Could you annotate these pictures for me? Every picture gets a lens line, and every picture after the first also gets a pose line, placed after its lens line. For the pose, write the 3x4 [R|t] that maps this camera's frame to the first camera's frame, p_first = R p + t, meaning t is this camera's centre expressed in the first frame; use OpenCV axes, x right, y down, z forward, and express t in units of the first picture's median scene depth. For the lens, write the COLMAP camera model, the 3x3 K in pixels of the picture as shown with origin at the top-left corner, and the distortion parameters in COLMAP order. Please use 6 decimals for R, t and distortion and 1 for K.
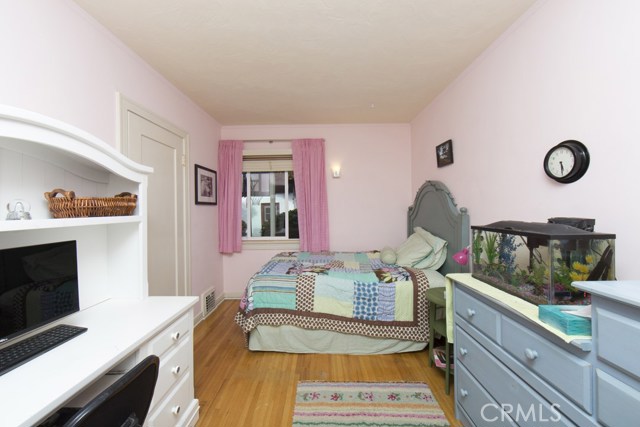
lens RADIAL K [[244.8, 0, 318.1], [0, 244.8, 209.3], [0, 0, 1]] dist [0.000791, 0.000084]
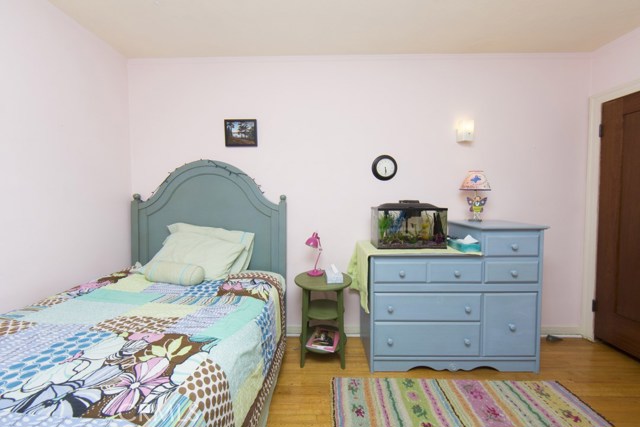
lens RADIAL K [[244.8, 0, 318.1], [0, 244.8, 209.3], [0, 0, 1]] dist [0.000791, 0.000084]
pose [[0.012482, -0.026827, 0.999562, -0.532731], [0.011950, 0.999573, 0.026678, 0.033802], [-0.999851, 0.011611, 0.012797, 1.121500]]
